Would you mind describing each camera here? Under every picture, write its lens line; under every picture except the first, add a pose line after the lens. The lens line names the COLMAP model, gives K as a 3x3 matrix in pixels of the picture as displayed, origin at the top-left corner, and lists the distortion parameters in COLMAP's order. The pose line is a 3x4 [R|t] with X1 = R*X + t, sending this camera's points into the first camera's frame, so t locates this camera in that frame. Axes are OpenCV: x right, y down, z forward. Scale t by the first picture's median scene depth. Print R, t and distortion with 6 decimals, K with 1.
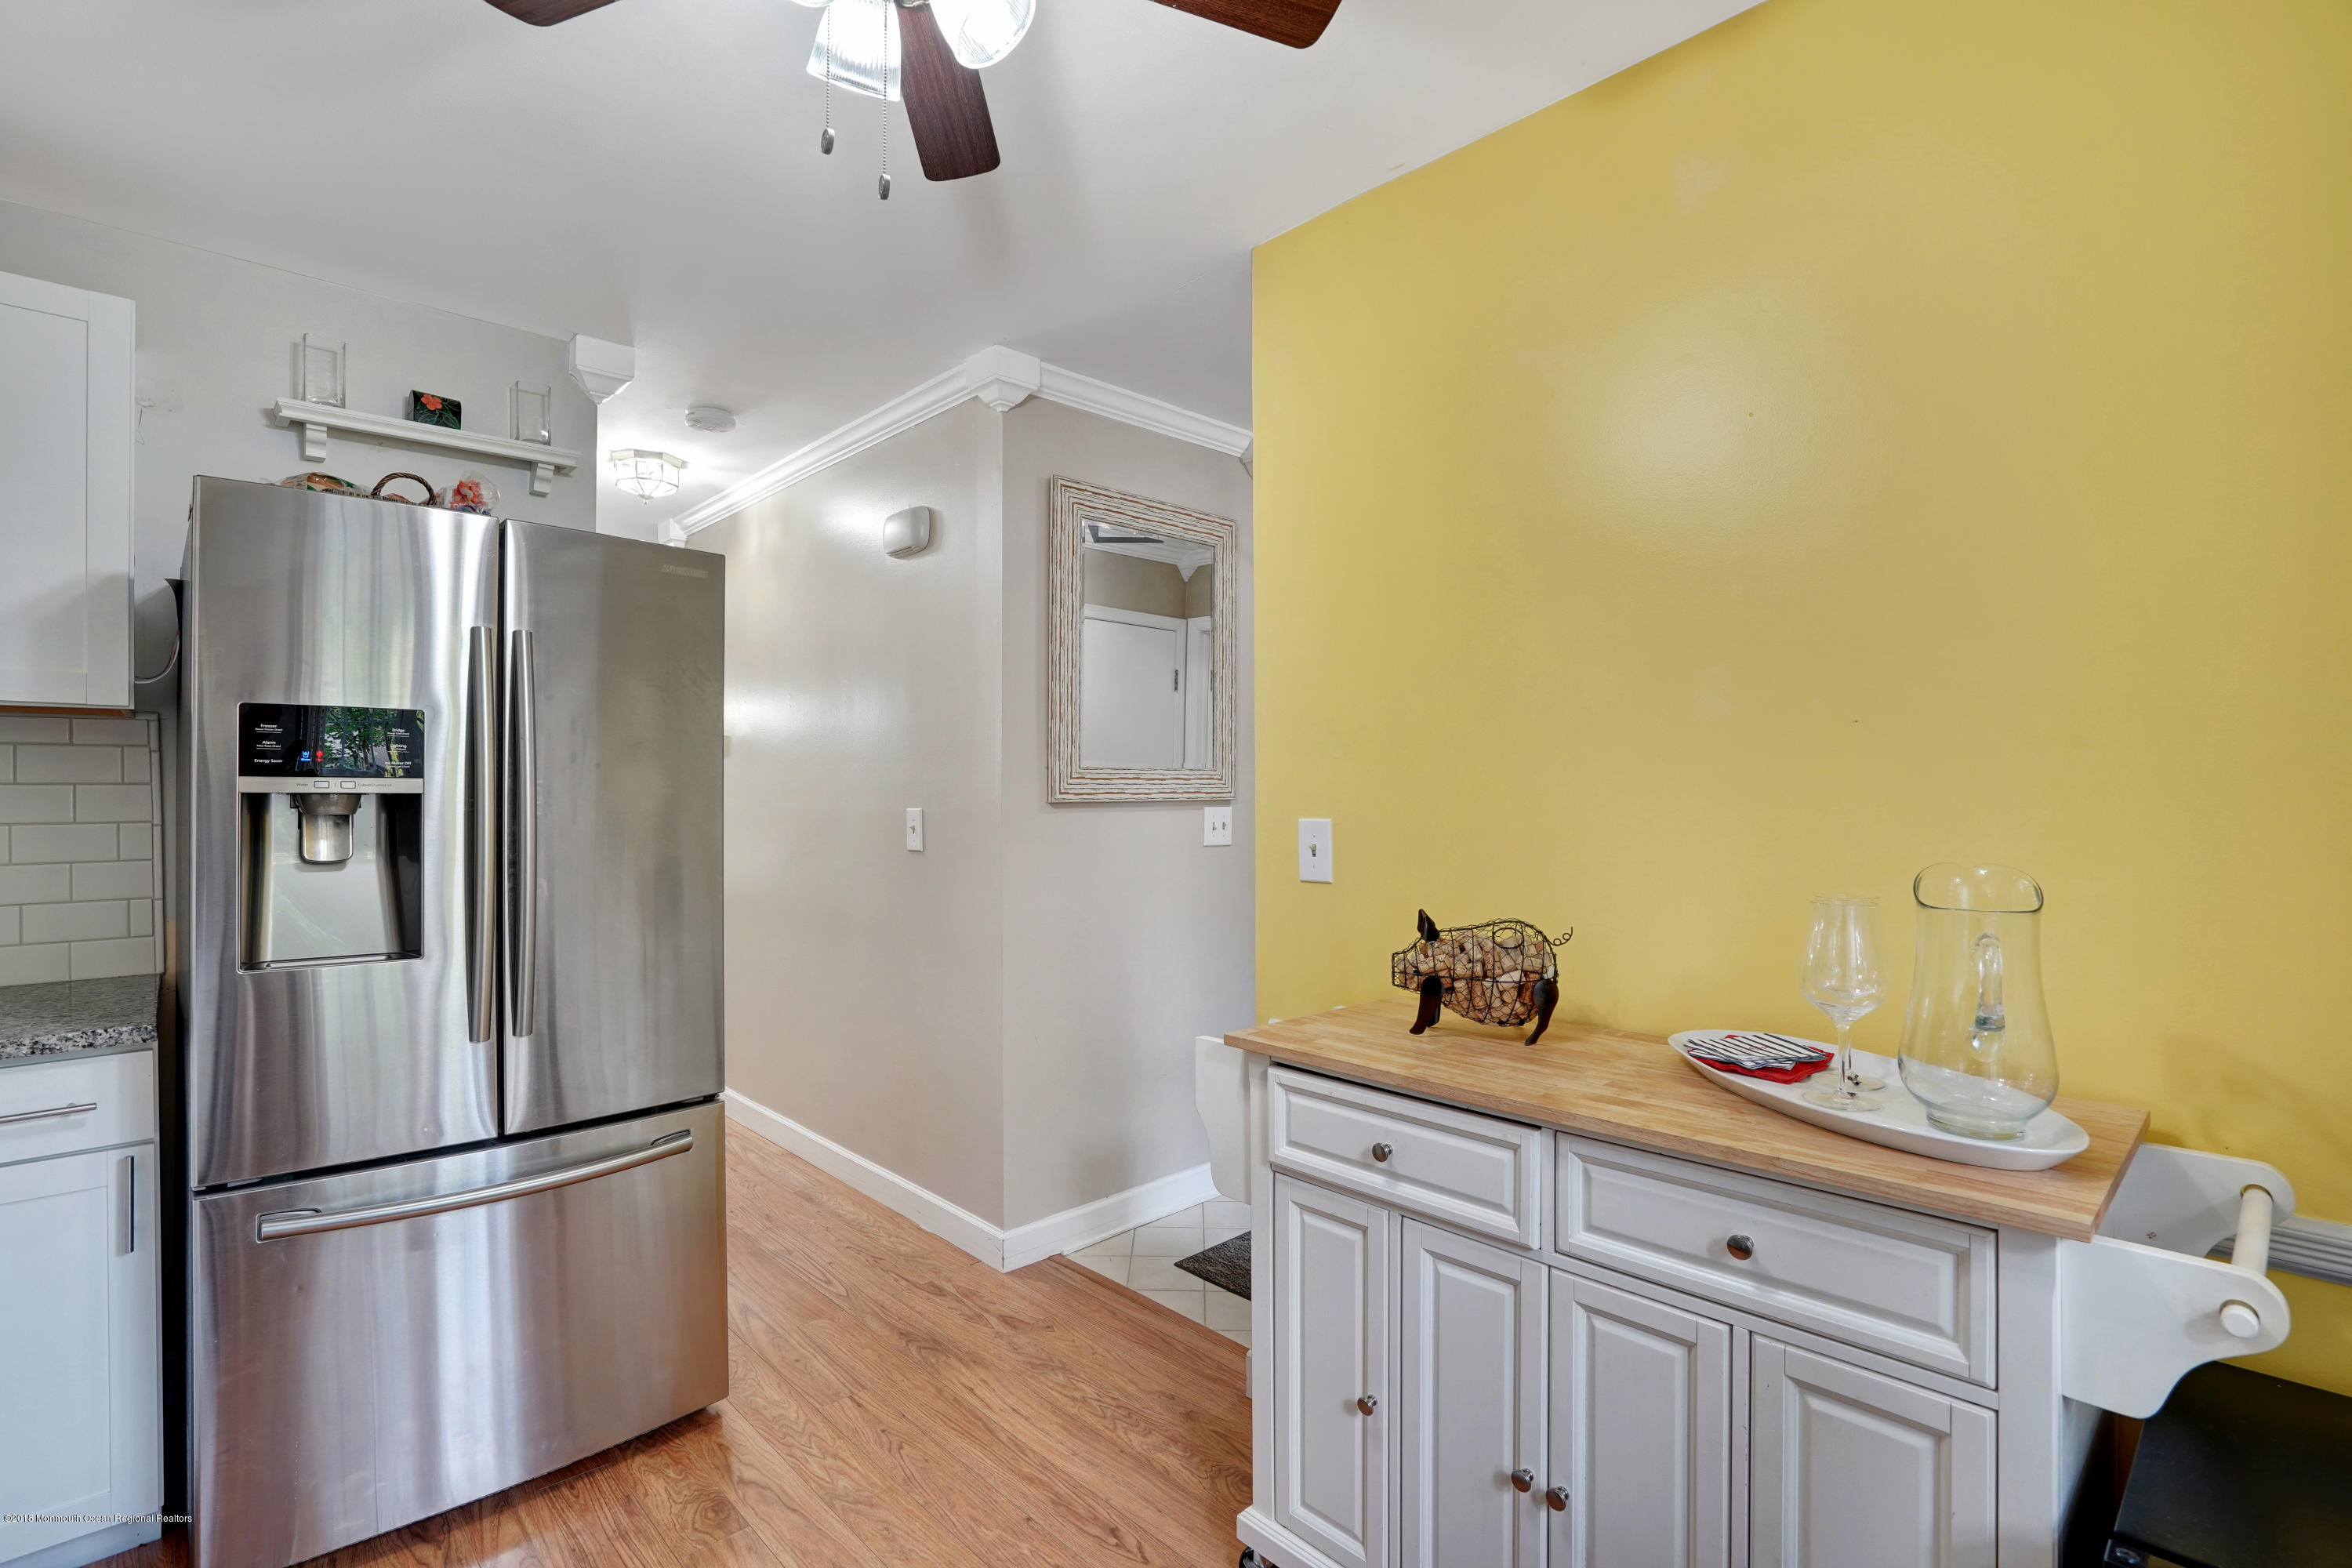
lens RADIAL K [[1082.8, 0, 1173.5], [0, 1082.8, 798.0], [0, 0, 1]] dist [-0.027493, 0.003867]
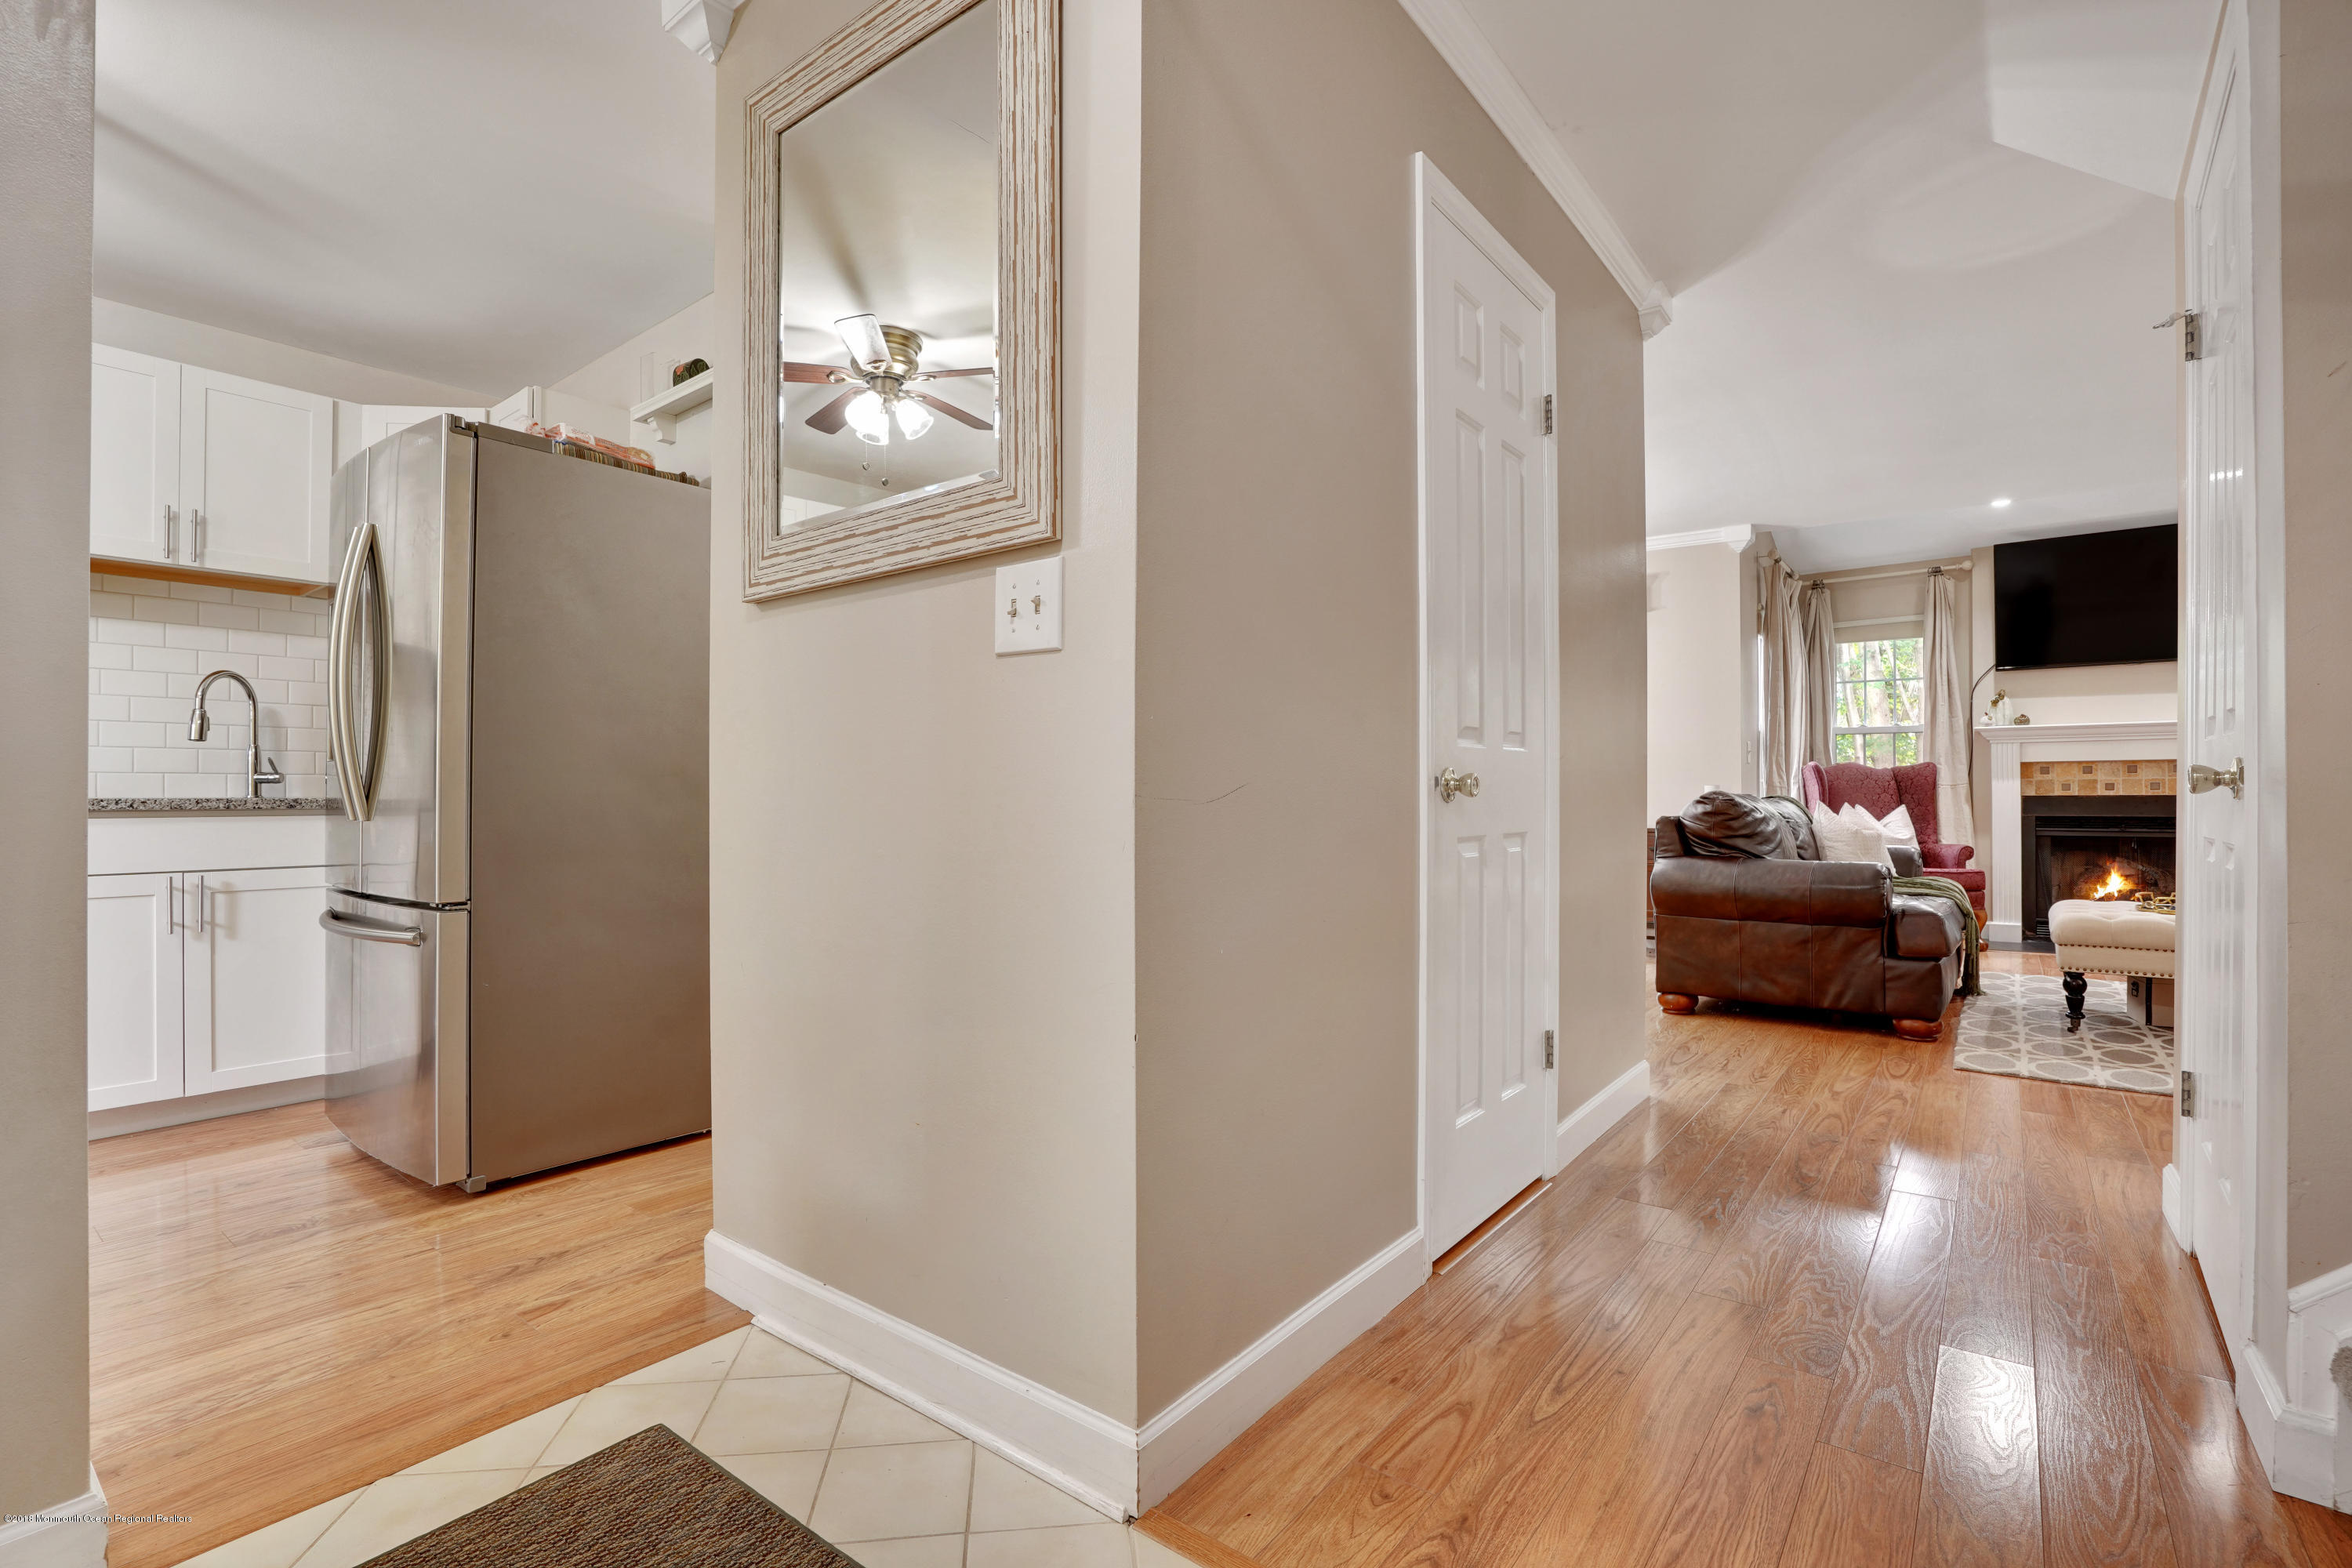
lens RADIAL K [[1082.8, 0, 1161.1], [0, 1082.8, 795.4], [0, 0, 1]] dist [-0.027493, 0.003867]
pose [[0.117638, -0.001086, -0.993056, 0.826408], [-0.003325, 0.999993, -0.001488, 0.176986], [0.993051, 0.003477, 0.117634, 1.760675]]
